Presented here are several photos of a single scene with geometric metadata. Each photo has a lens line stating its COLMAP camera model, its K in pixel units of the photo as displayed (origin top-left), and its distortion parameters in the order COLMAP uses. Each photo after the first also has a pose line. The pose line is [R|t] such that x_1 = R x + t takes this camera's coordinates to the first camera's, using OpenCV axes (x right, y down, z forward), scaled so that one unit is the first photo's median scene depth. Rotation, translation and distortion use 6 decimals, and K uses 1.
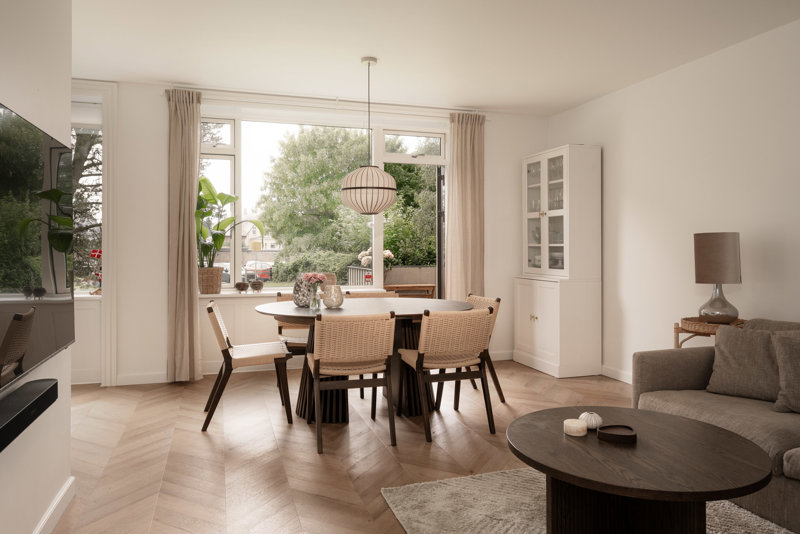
lens RADIAL K [[531.0, 0, 390.5], [0, 531.0, 249.5], [0, 0, 1]] dist [-0.003192, -0.005549]
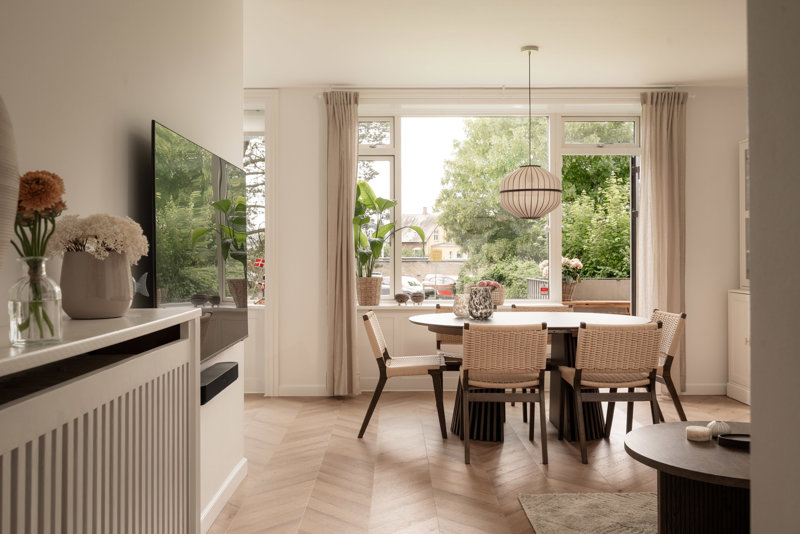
lens RADIAL K [[698.3, 0, 399.9], [0, 698.3, 263.8], [0, 0, 1]] dist [-0.000454, -0.001133]
pose [[0.955134, -0.000022, -0.296174, 0.084499], [0.001993, 0.999978, 0.006351, 0.002924], [0.296167, -0.006656, 0.955113, -0.174892]]
